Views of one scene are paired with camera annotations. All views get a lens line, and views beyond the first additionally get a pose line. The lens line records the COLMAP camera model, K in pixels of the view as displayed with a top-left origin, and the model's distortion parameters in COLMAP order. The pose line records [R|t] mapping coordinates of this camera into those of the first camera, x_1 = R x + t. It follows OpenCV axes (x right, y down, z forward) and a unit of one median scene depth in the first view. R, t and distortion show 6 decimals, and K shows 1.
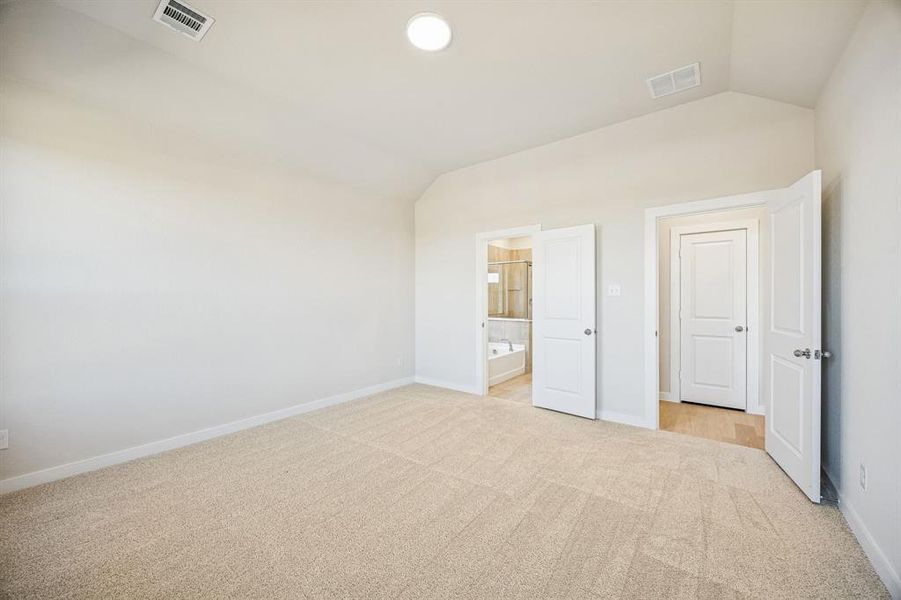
lens RADIAL K [[341.3, 0, 450.5], [0, 341.3, 300.0], [0, 0, 1]] dist [0.000341, 0.000132]
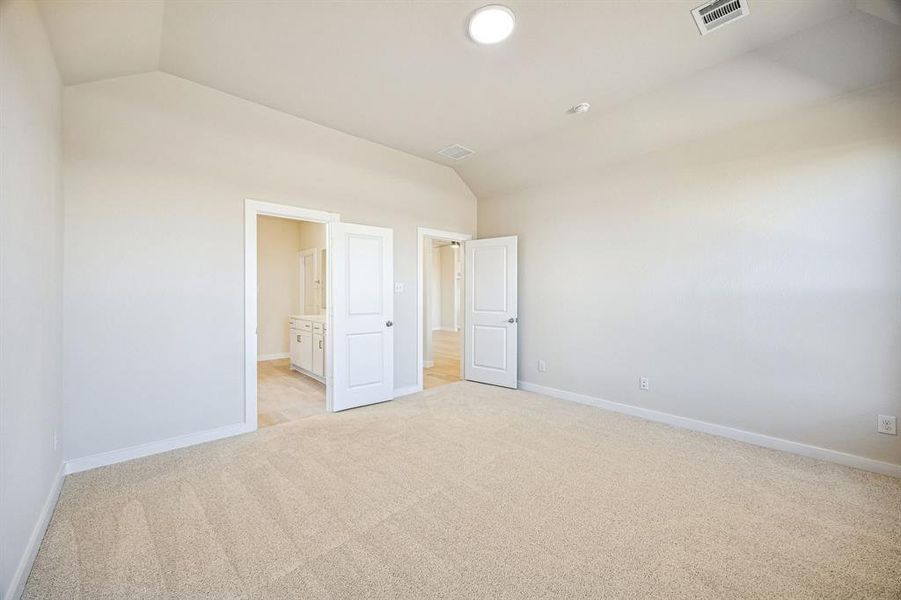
lens RADIAL K [[341.3, 0, 450.5], [0, 341.3, 300.0], [0, 0, 1]] dist [0.000341, 0.000132]
pose [[0.169270, -0.020146, 0.985364, -0.712110], [0.001941, 0.999796, 0.020108, -0.008921], [-0.985568, -0.001491, 0.169274, 0.642541]]
